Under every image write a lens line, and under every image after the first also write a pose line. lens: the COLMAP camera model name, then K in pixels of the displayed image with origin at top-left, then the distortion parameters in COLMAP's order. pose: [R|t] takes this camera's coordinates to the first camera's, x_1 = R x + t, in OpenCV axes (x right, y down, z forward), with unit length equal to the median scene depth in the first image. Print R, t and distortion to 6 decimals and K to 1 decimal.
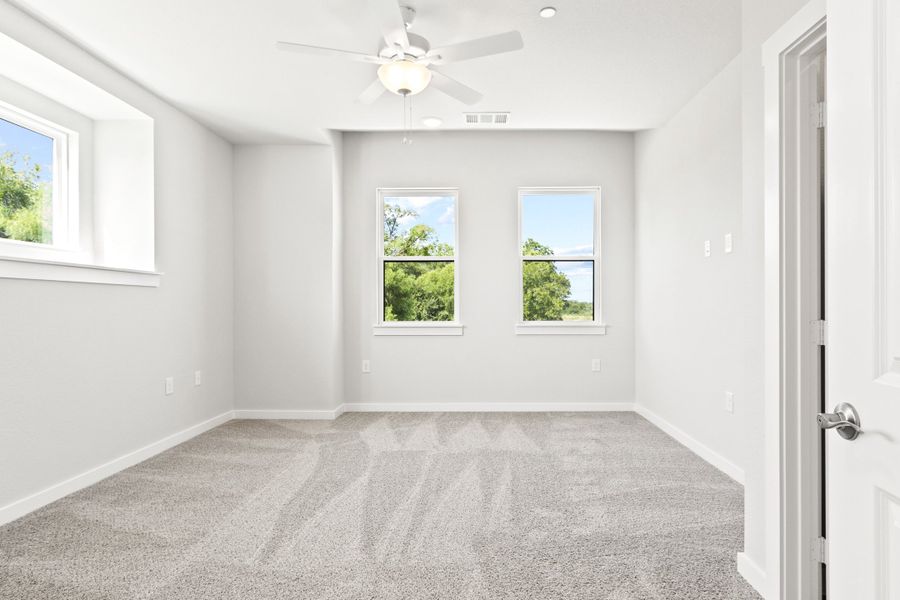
lens RADIAL K [[515.7, 0, 450.0], [0, 515.7, 300.0], [0, 0, 1]] dist [-0.002376, -0.000551]
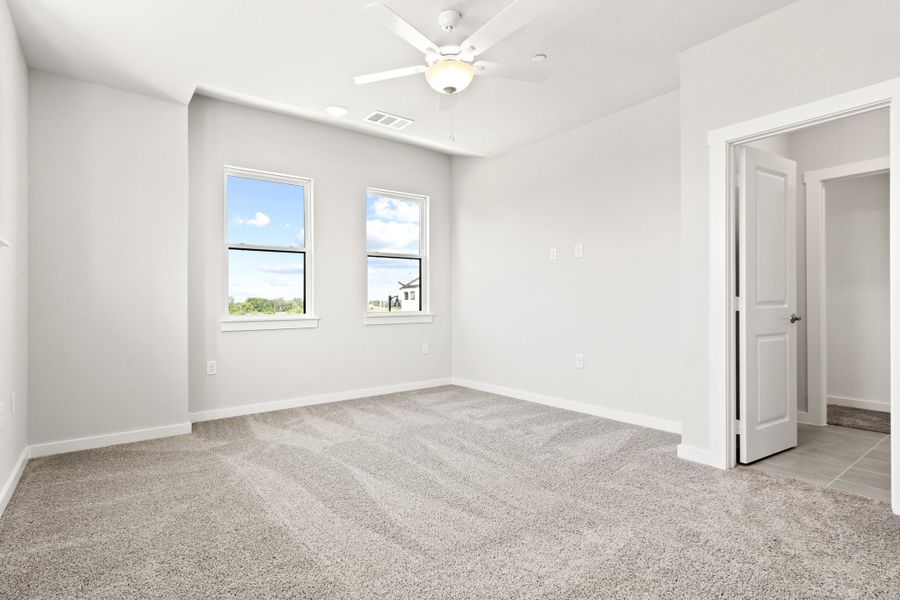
lens RADIAL K [[491.0, 0, 459.6], [0, 491.0, 297.4], [0, 0, 1]] dist [-0.002392, -0.000468]
pose [[0.760080, 0.000528, 0.649830, -0.389502], [-0.003131, 0.999991, 0.002851, 0.007018], [-0.649822, -0.004202, 0.760075, 0.105374]]
